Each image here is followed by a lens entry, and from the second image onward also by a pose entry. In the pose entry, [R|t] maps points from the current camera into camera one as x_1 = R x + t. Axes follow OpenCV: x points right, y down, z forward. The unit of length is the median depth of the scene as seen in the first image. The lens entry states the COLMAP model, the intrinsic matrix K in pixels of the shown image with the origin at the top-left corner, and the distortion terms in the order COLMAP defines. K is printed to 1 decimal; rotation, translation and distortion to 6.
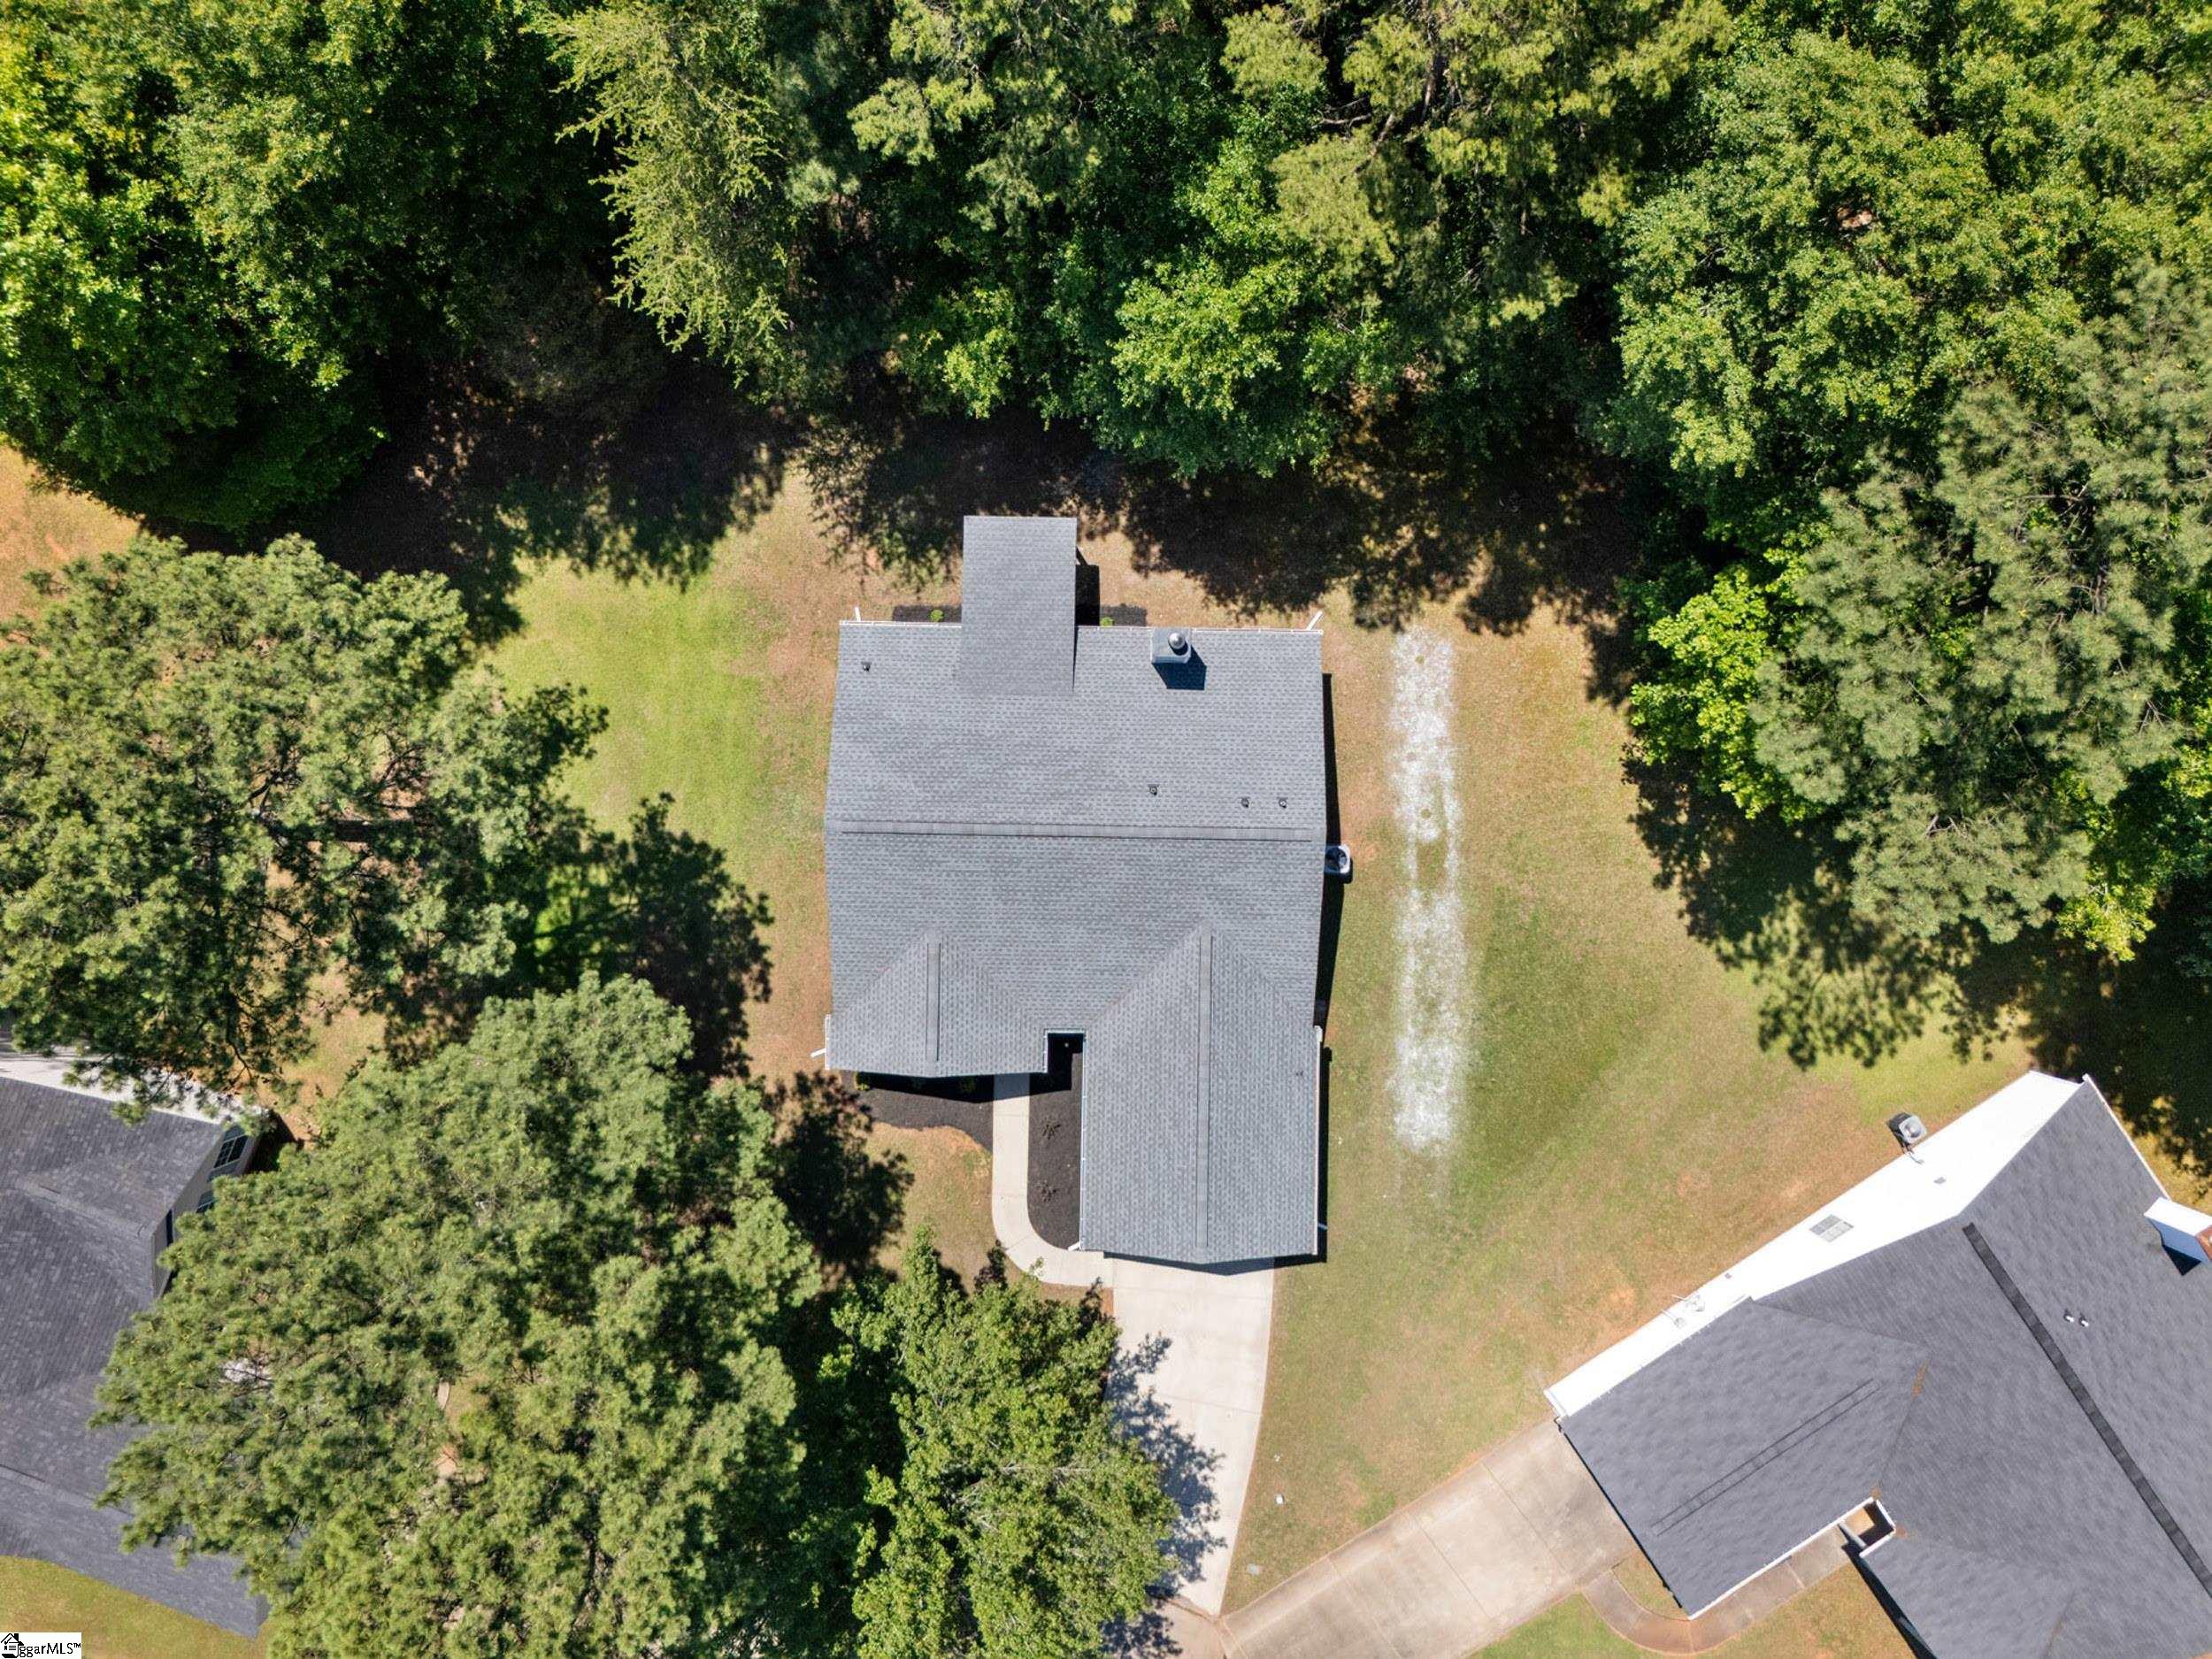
lens RADIAL K [[1550.2, 0, 1112.6], [0, 1550.2, 825.1], [0, 0, 1]] dist [0.022840, -0.002935]
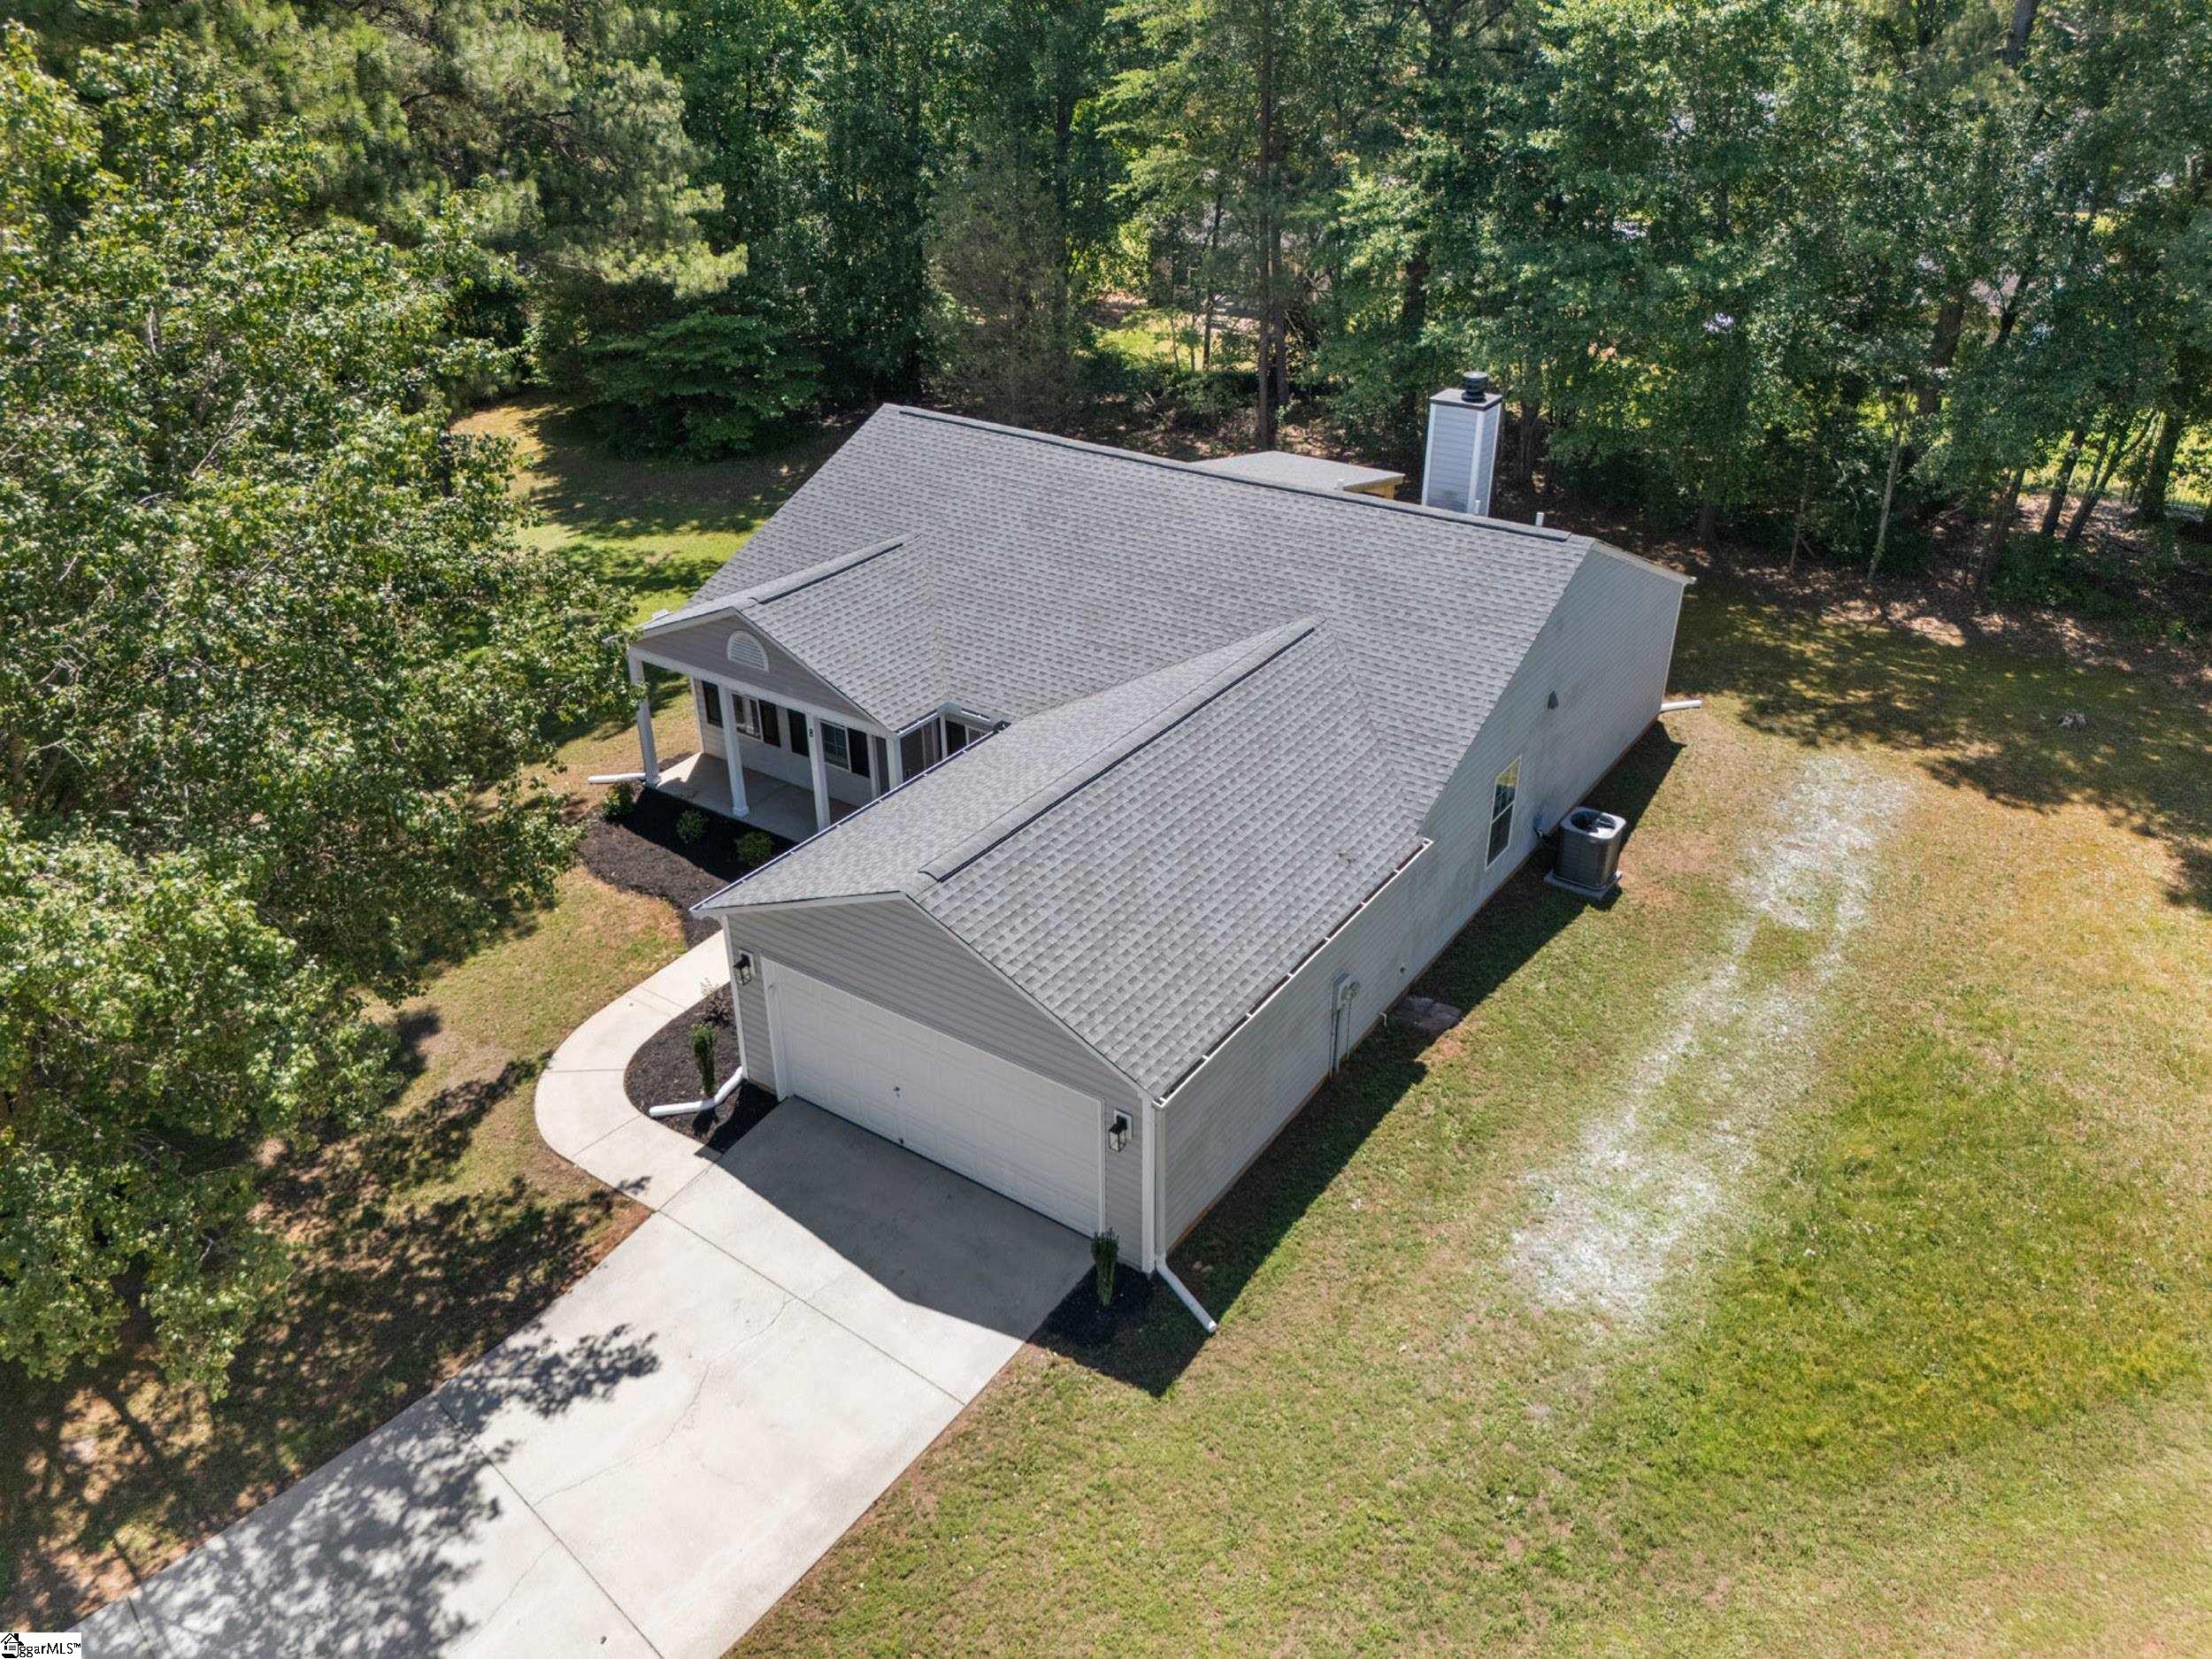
lens RADIAL K [[1619.9, 0, 1099.2], [0, 1619.9, 825.1], [0, 0, 1]] dist [-0.022791, 0.008977]
pose [[0.834862, 0.267699, -0.480981, 0.258587], [-0.550423, 0.395955, -0.735020, 0.492107], [-0.006317, 0.878383, 0.477915, 0.722806]]
